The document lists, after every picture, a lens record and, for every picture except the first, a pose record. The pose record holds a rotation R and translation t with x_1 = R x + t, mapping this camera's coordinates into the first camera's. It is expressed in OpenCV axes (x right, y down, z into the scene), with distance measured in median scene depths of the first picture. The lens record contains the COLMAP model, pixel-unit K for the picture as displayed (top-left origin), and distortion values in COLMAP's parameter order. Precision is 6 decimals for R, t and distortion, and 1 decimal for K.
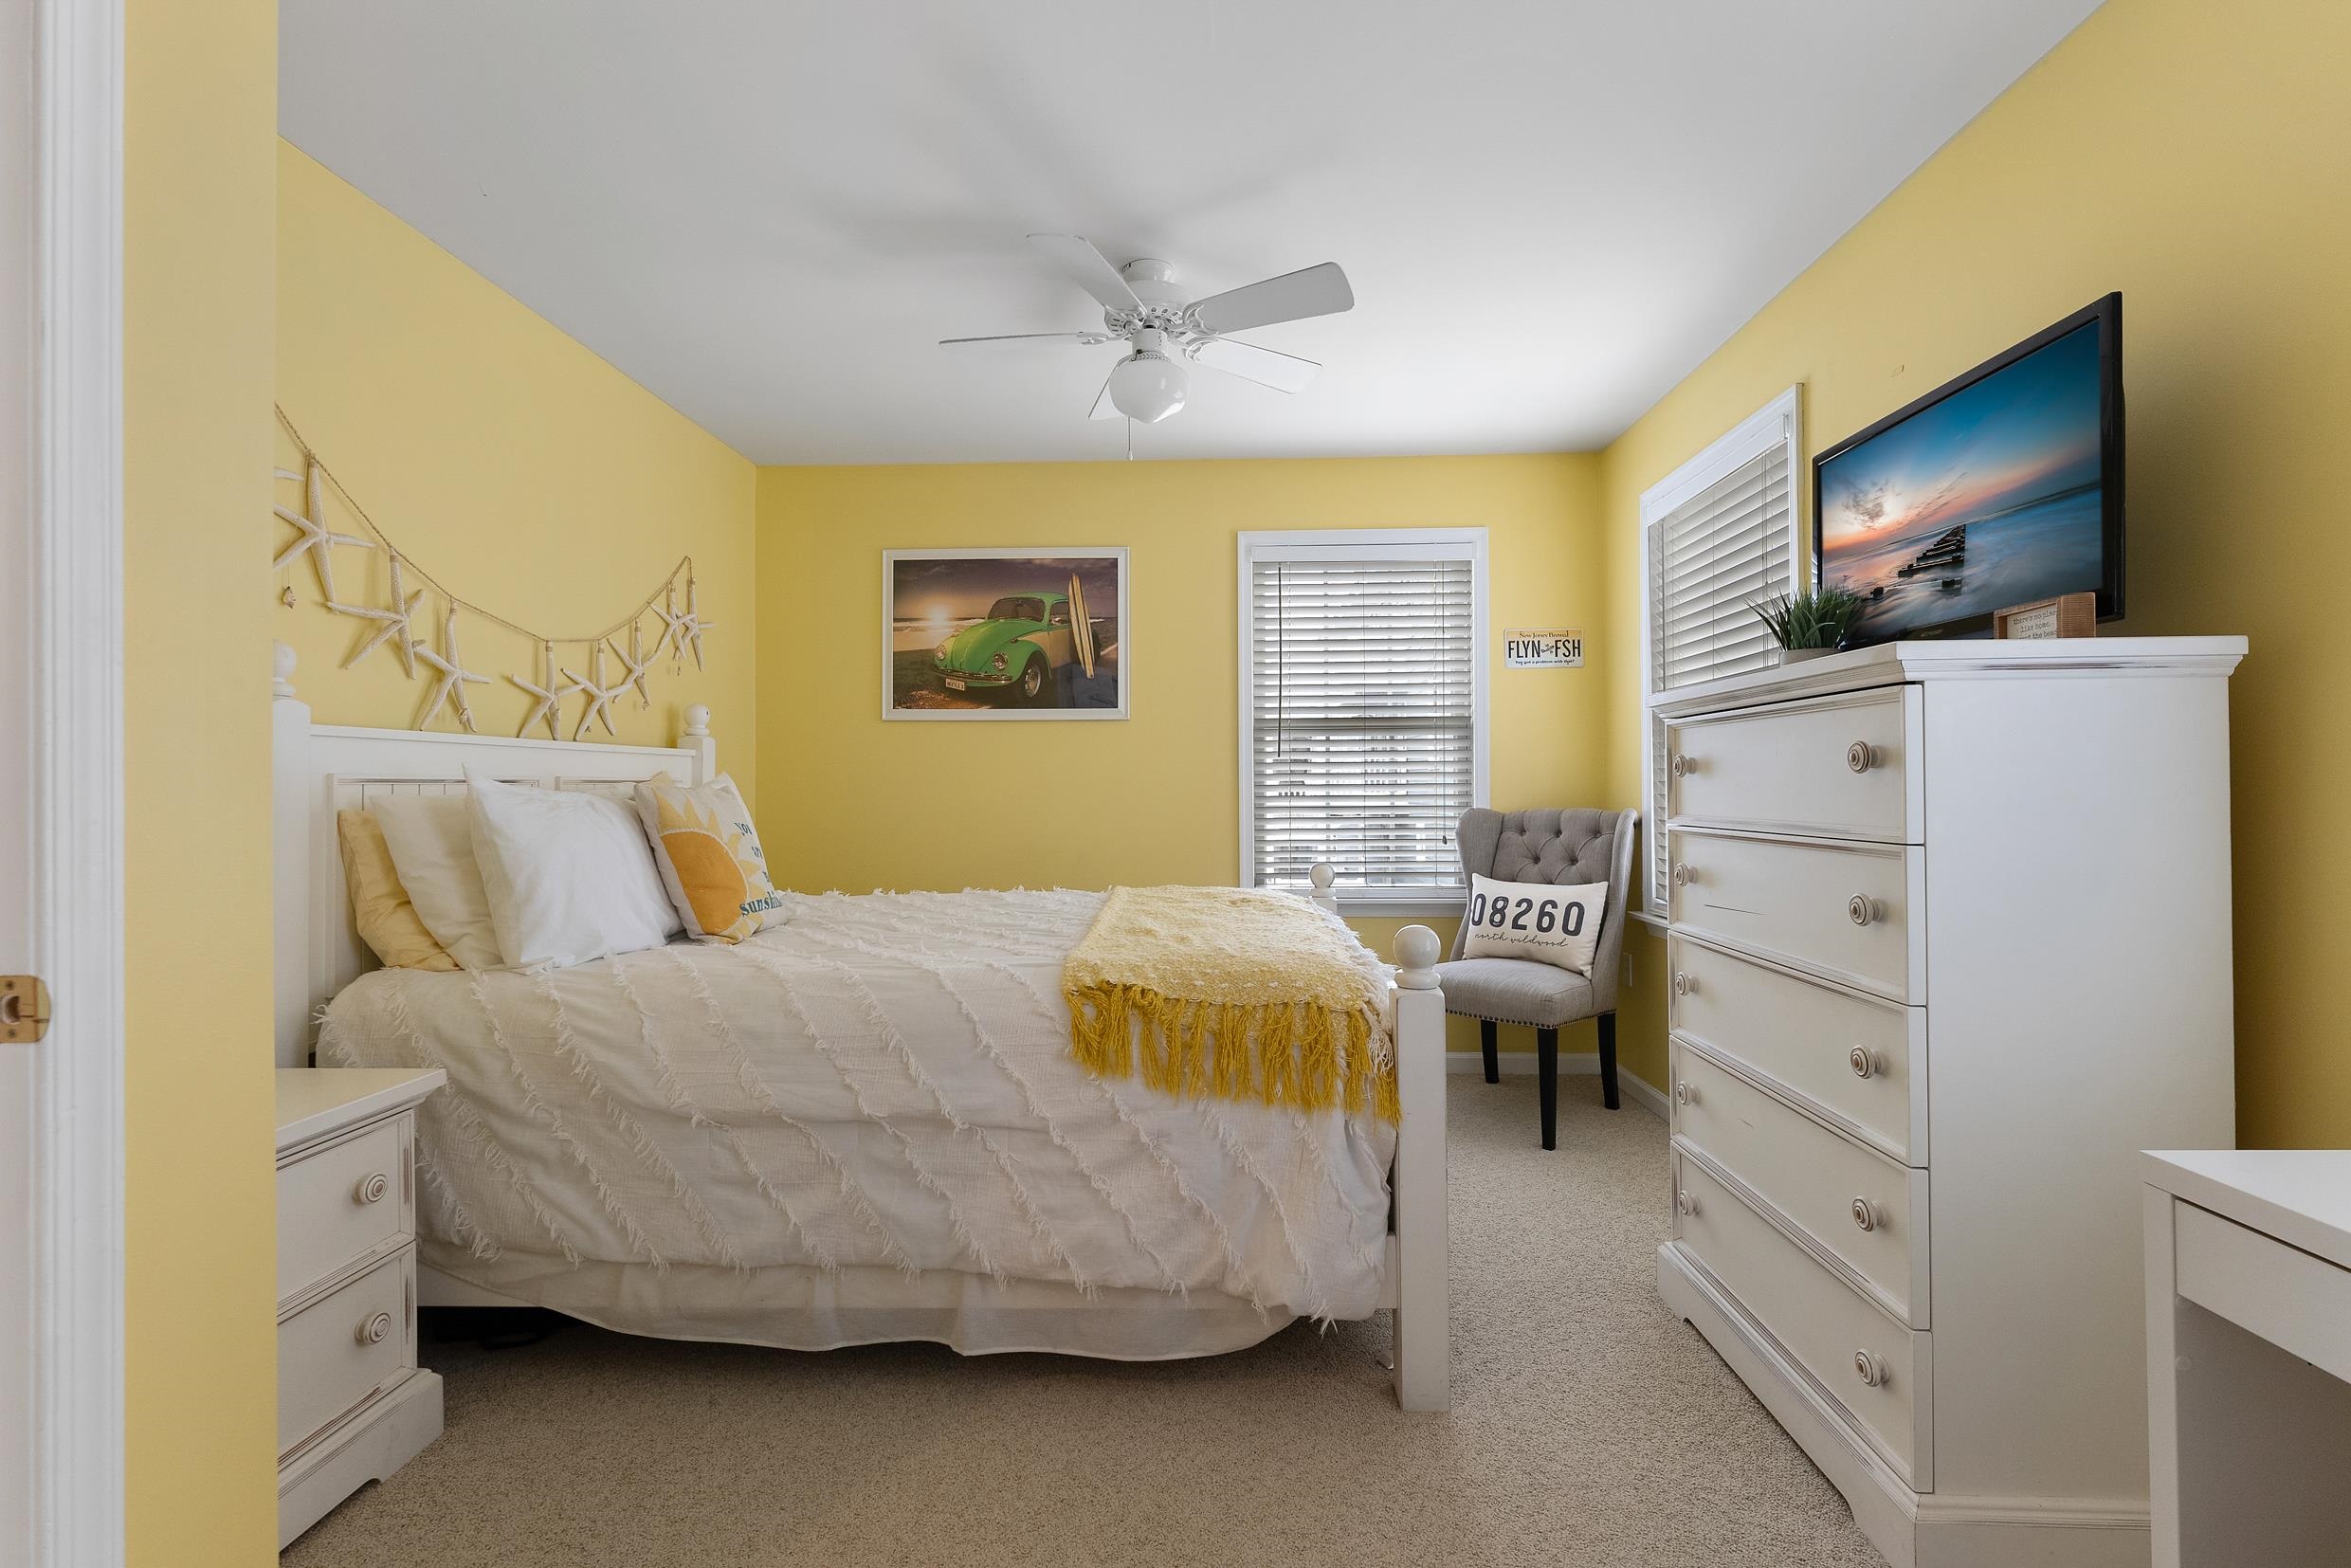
lens RADIAL K [[1025.3, 0, 1178.4], [0, 1025.3, 776.9], [0, 0, 1]] dist [-0.002985, -0.000225]
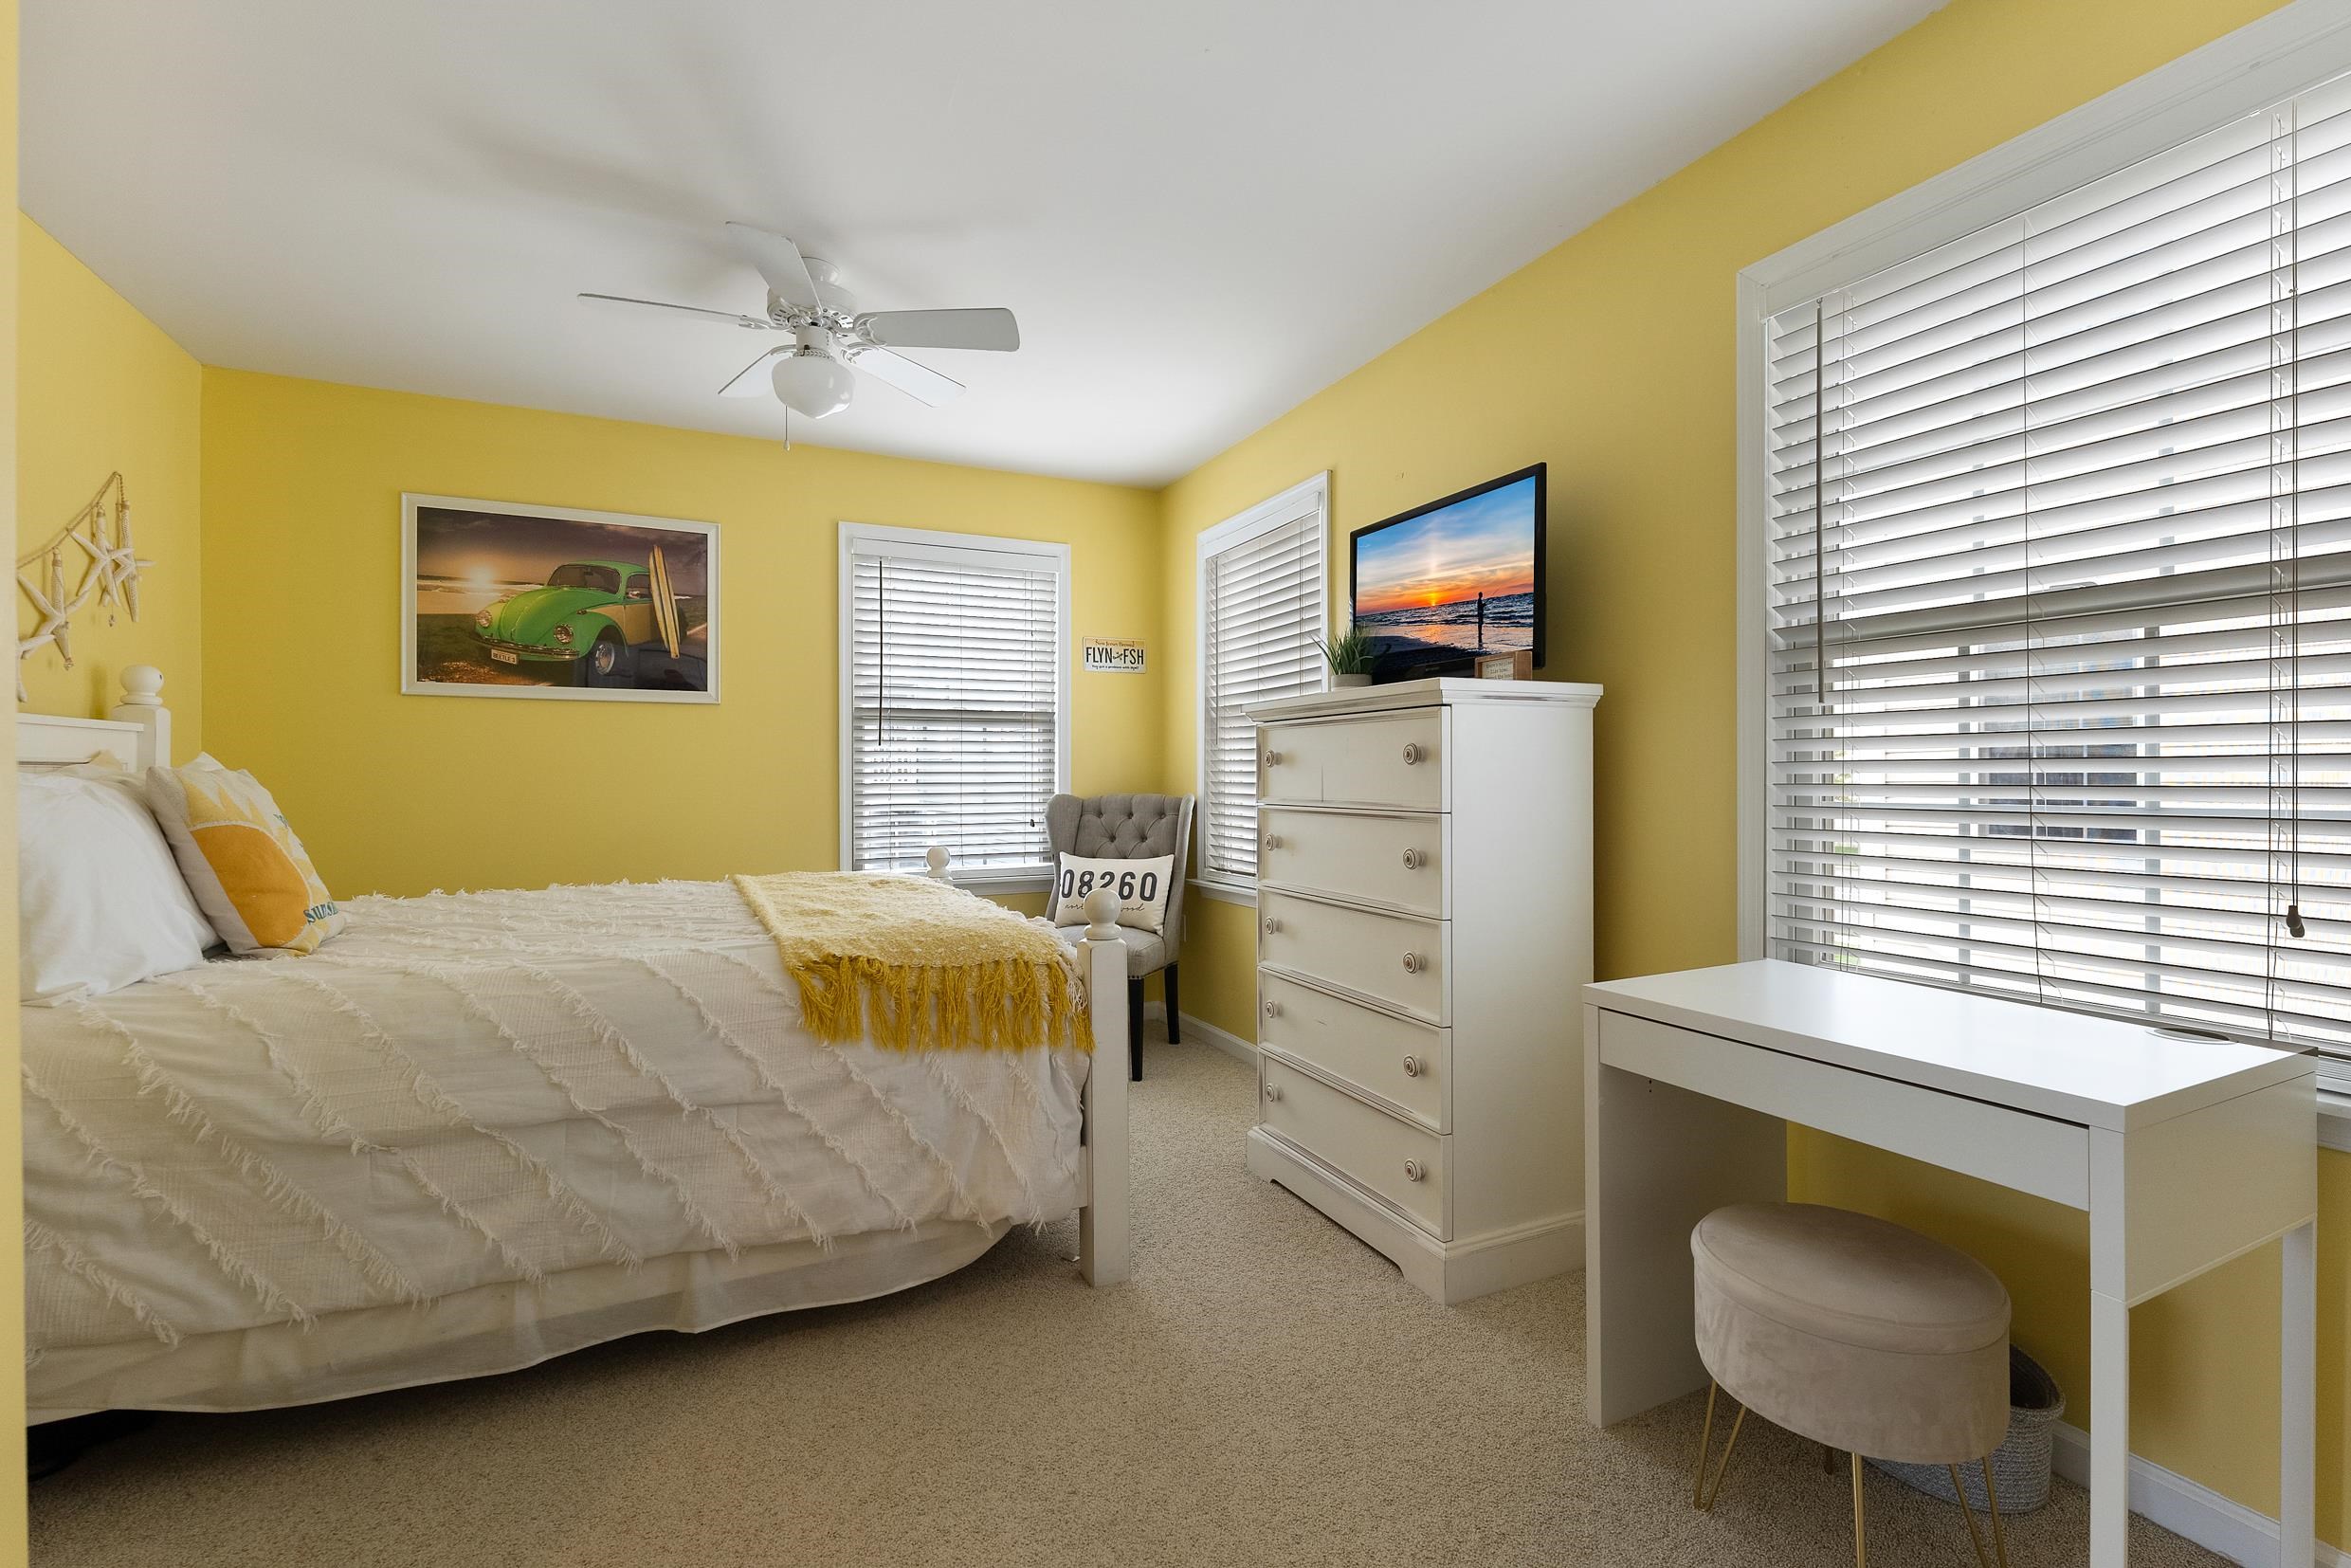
lens RADIAL K [[1025.3, 0, 1178.4], [0, 1025.3, 776.9], [0, 0, 1]] dist [-0.002985, -0.000225]
pose [[0.881953, 0.003110, 0.471328, -0.255755], [-0.007887, 0.999936, 0.008161, 0.002956], [-0.471272, -0.010915, 0.881920, -0.106712]]
